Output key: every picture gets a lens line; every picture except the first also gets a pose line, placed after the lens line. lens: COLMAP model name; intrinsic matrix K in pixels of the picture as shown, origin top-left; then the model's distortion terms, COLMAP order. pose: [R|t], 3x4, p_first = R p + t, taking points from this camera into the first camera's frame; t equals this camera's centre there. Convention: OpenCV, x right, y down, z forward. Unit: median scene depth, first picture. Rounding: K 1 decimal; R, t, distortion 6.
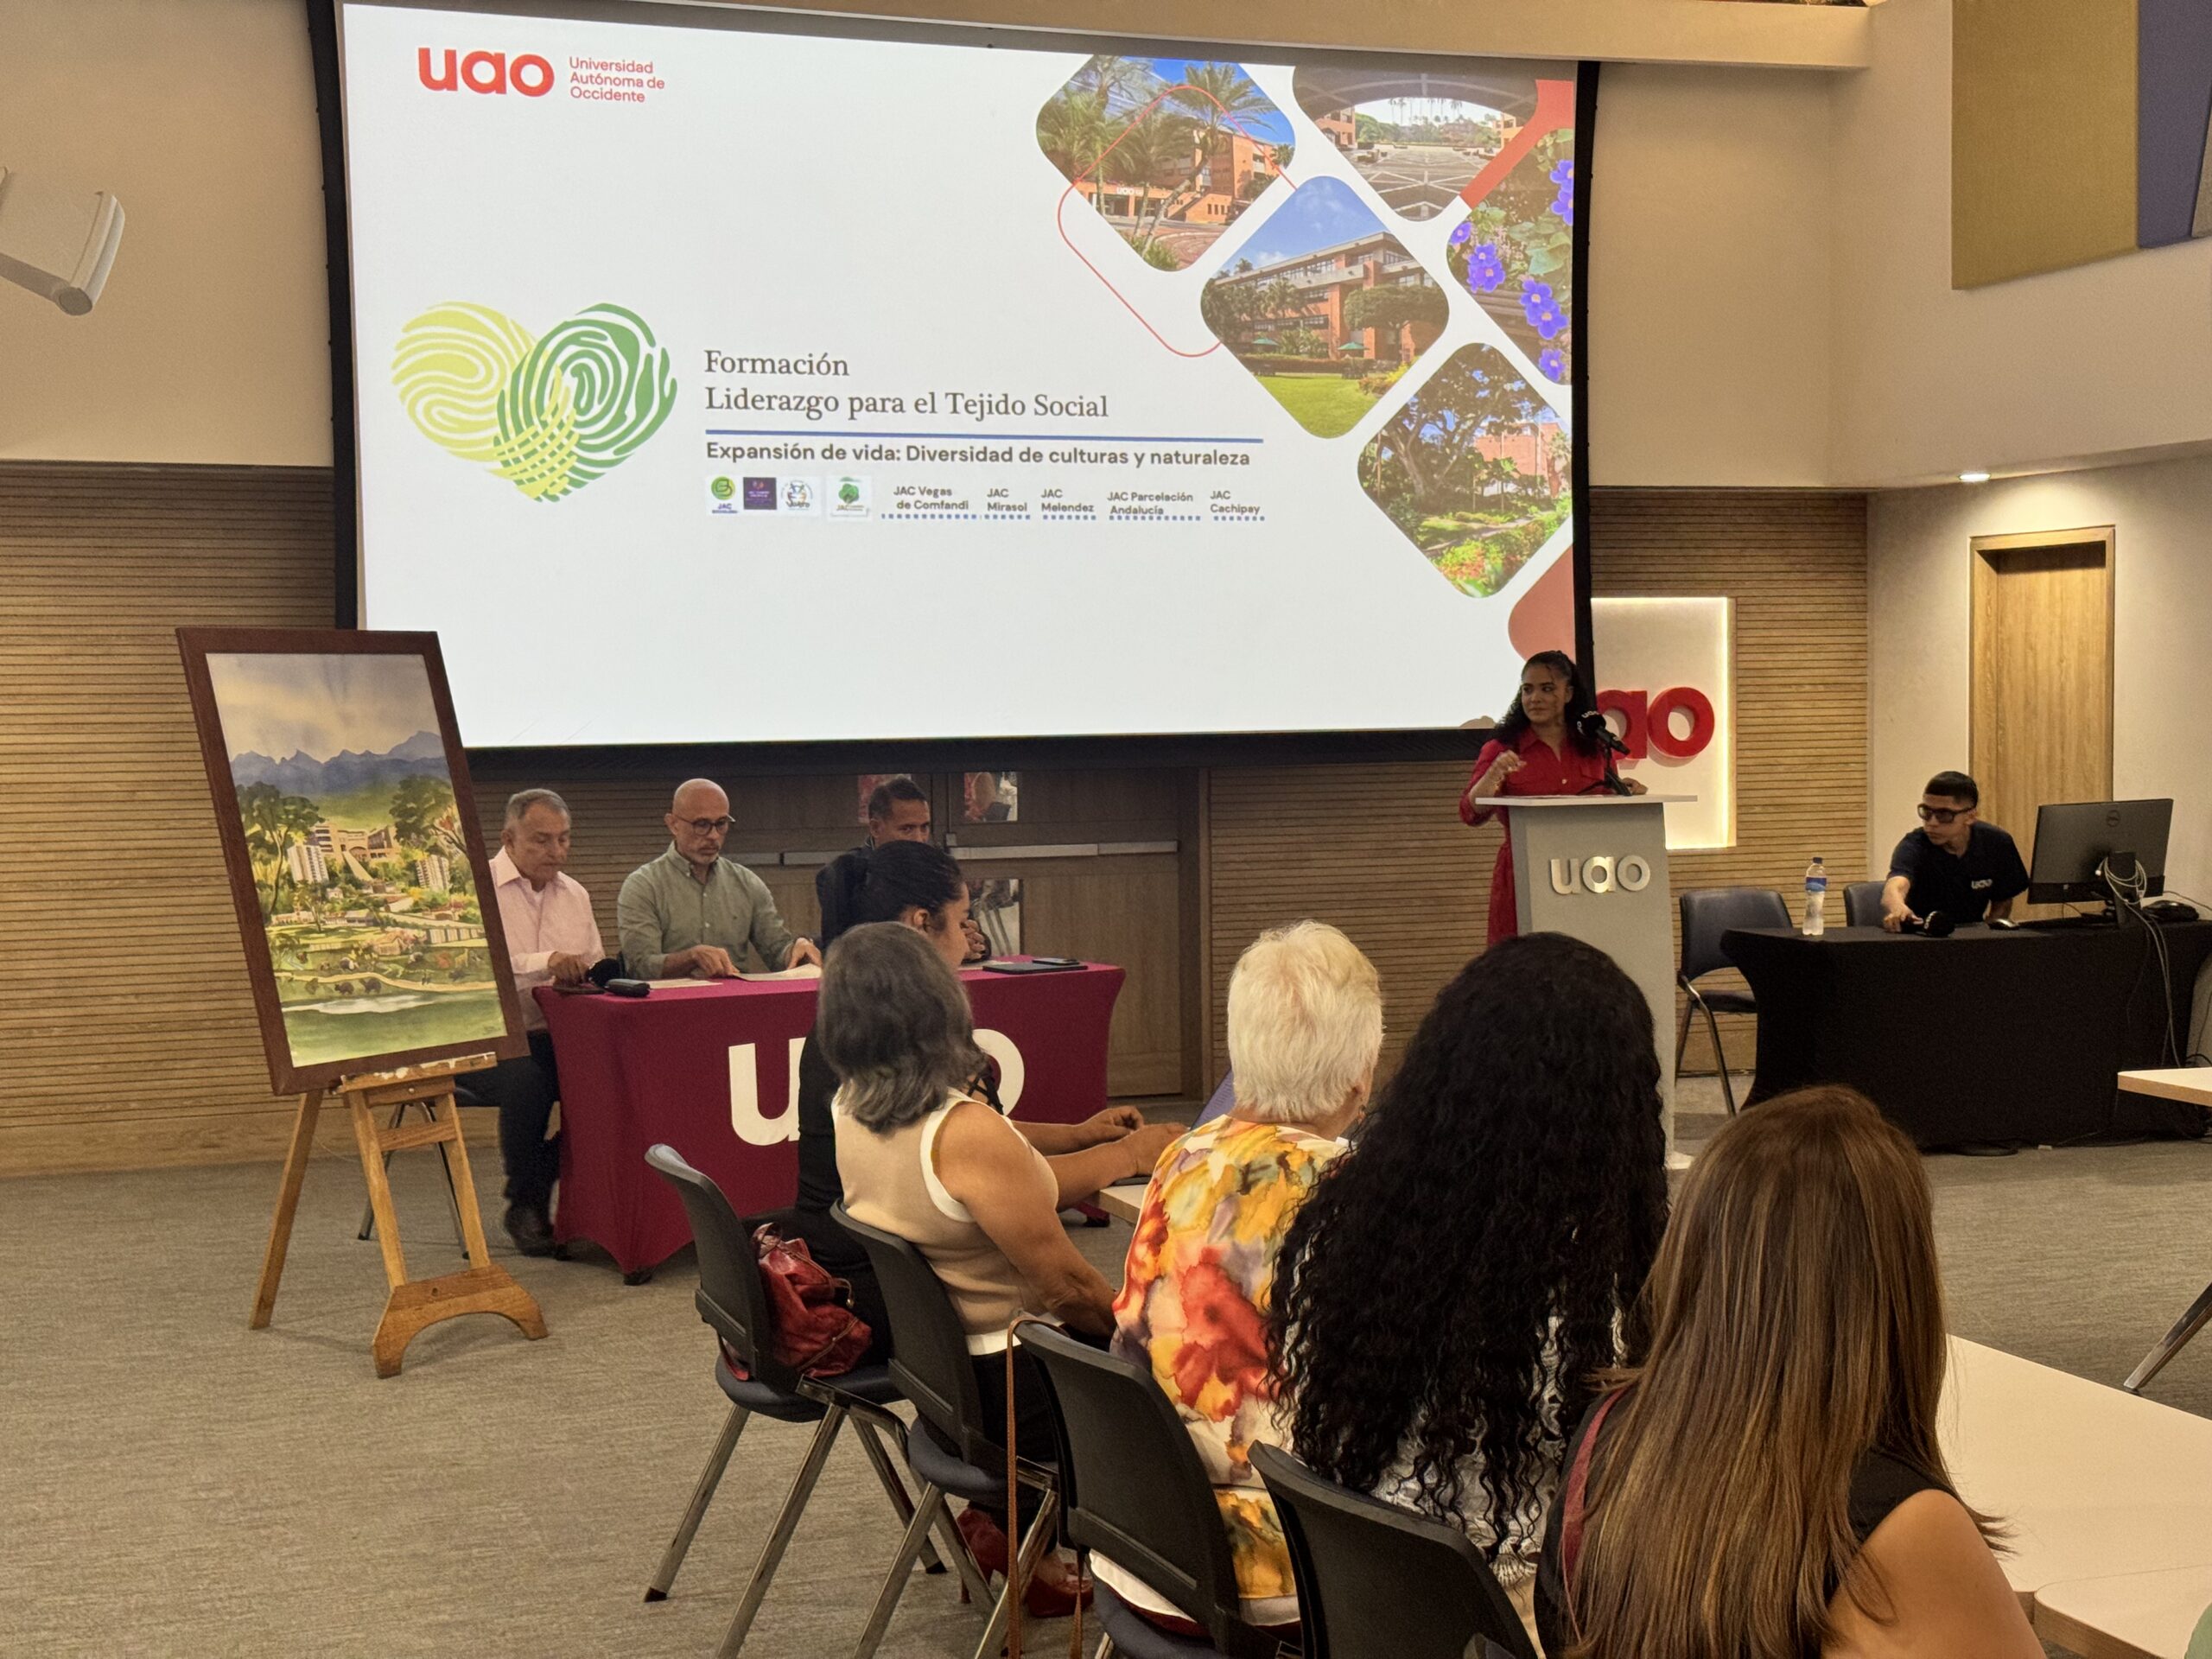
lens RADIAL K [[3128.9, 0, 1120.5], [0, 3128.9, 788.4], [0, 0, 1]] dist [0.170439, 0.000000]
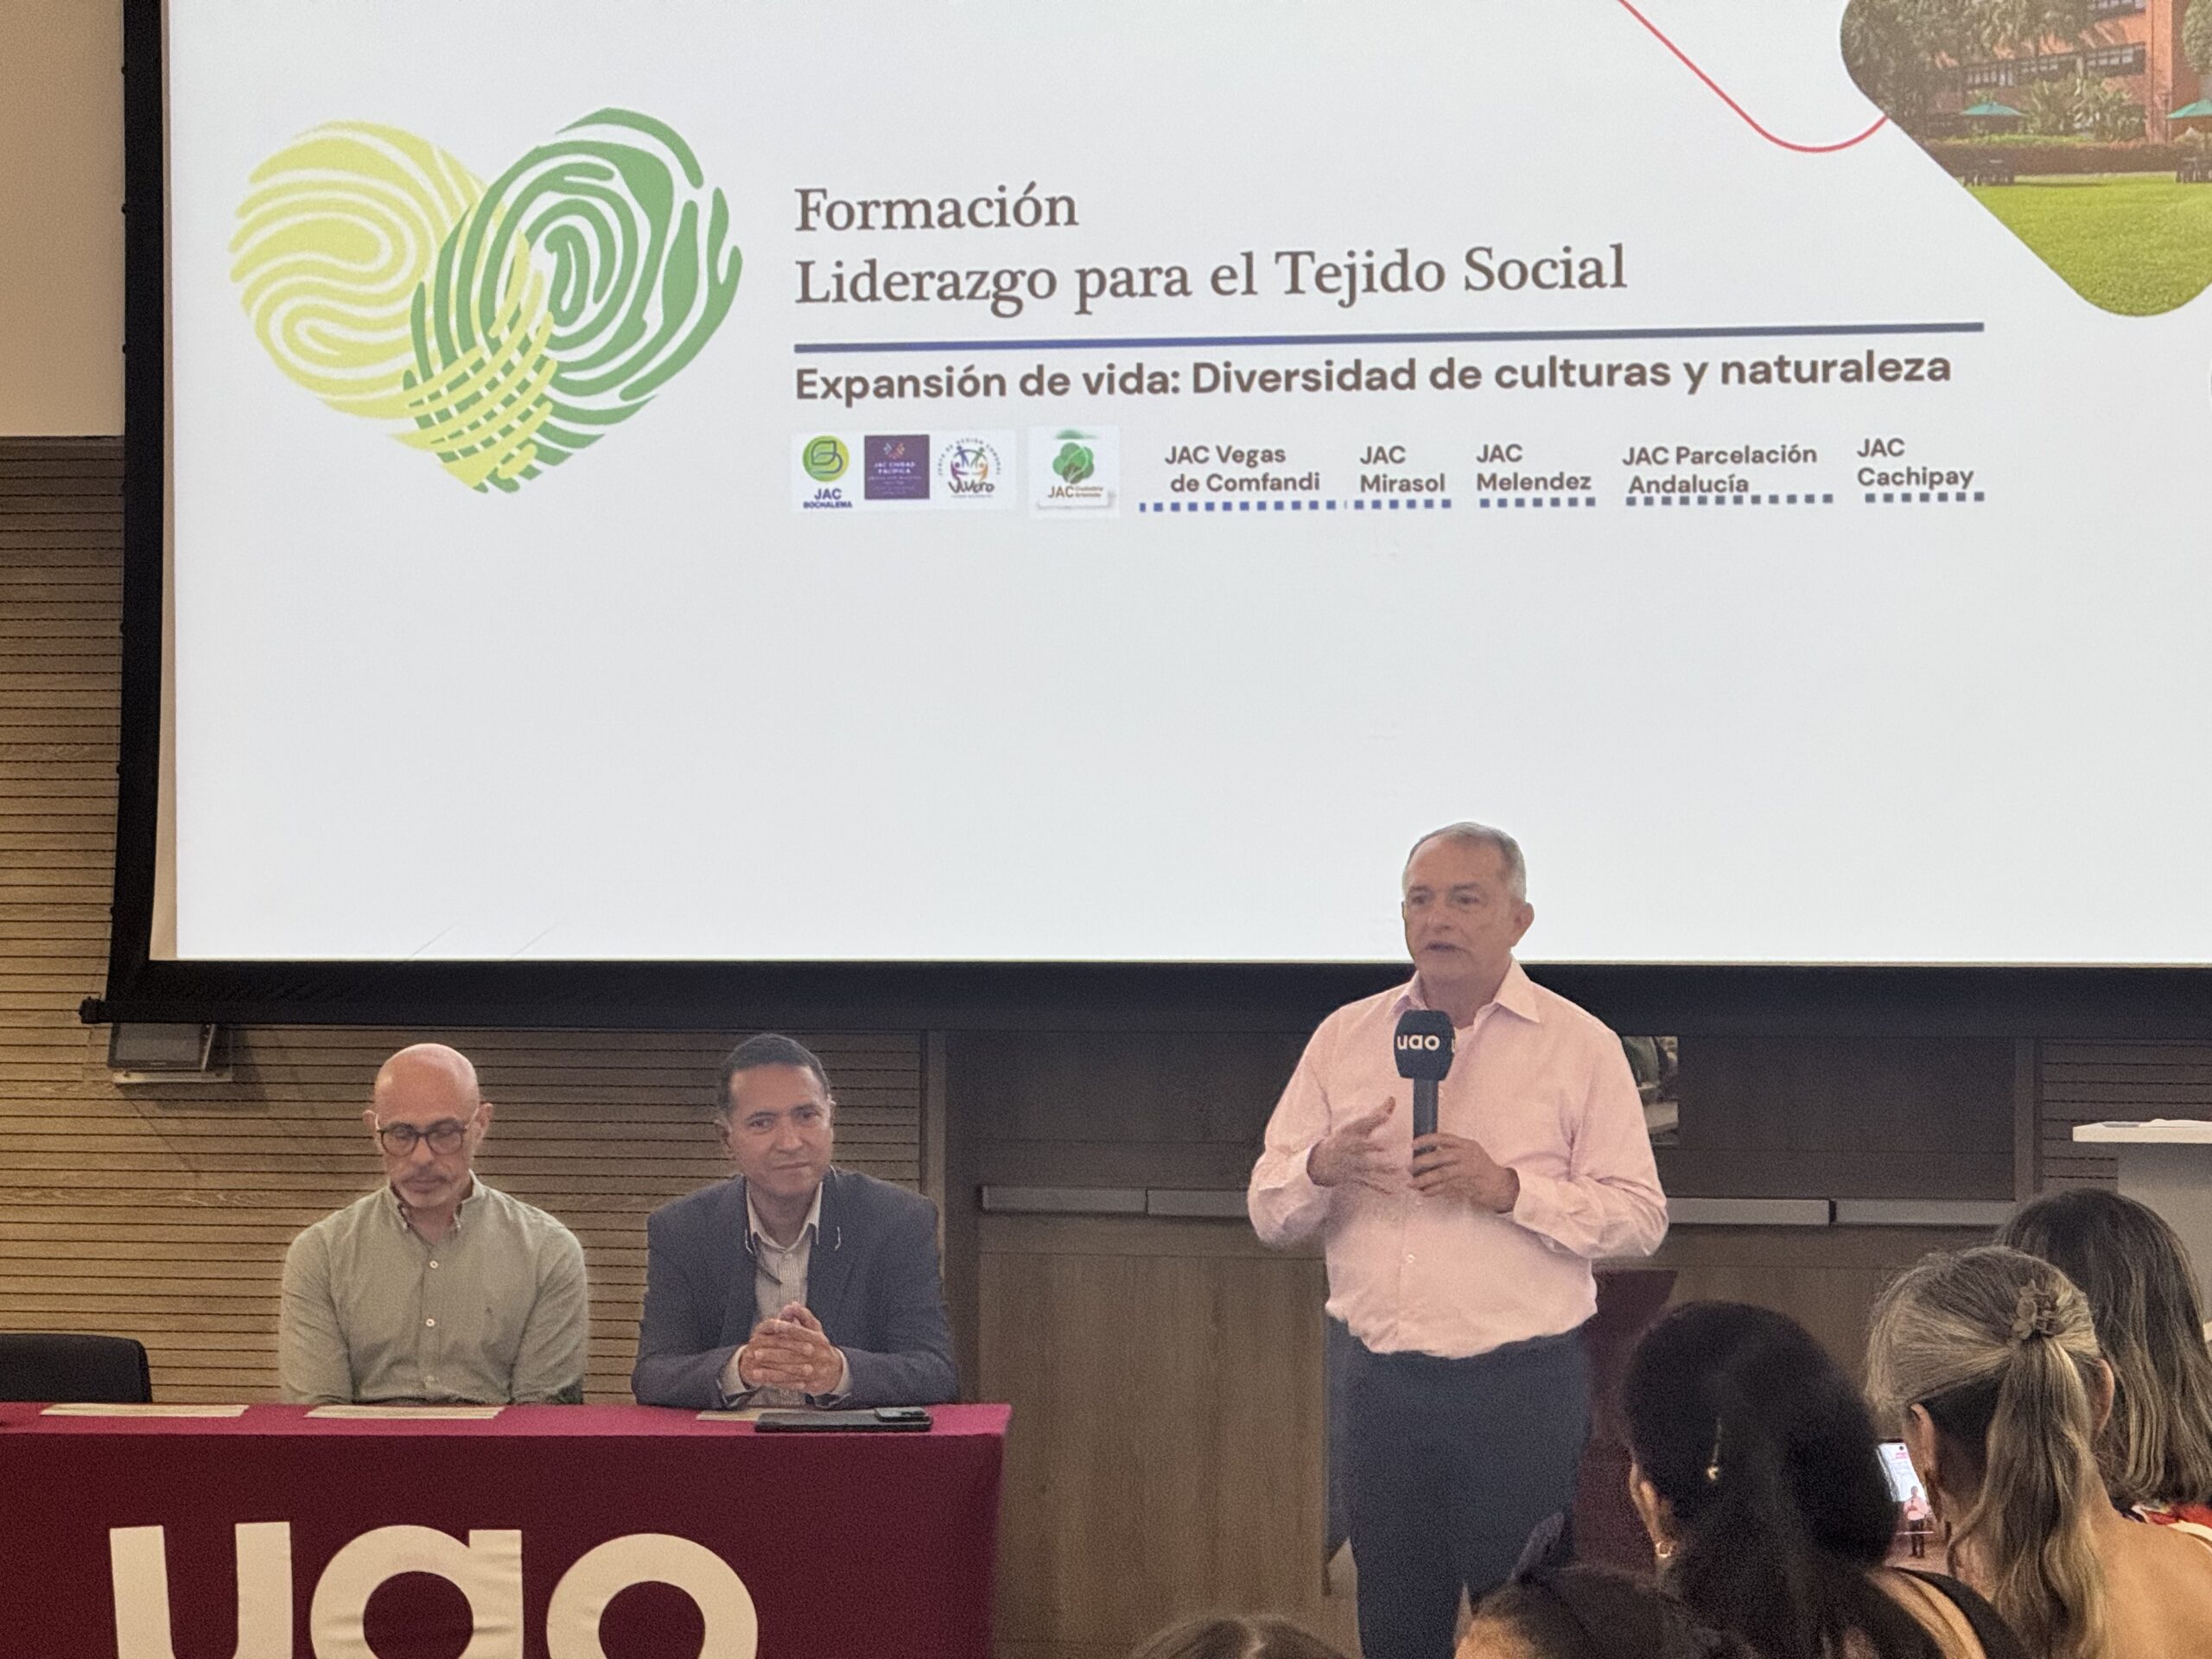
lens RADIAL K [[7731.3, 0, 1115.7], [0, 7731.3, 834.4], [0, 0, 1]] dist [0.318056, 0.000000]
pose [[0.831971, 0.014098, -0.554640, 0.589735], [-0.027957, 0.999472, -0.016532, -0.015448], [0.554115, 0.029260, 0.831926, -0.008464]]
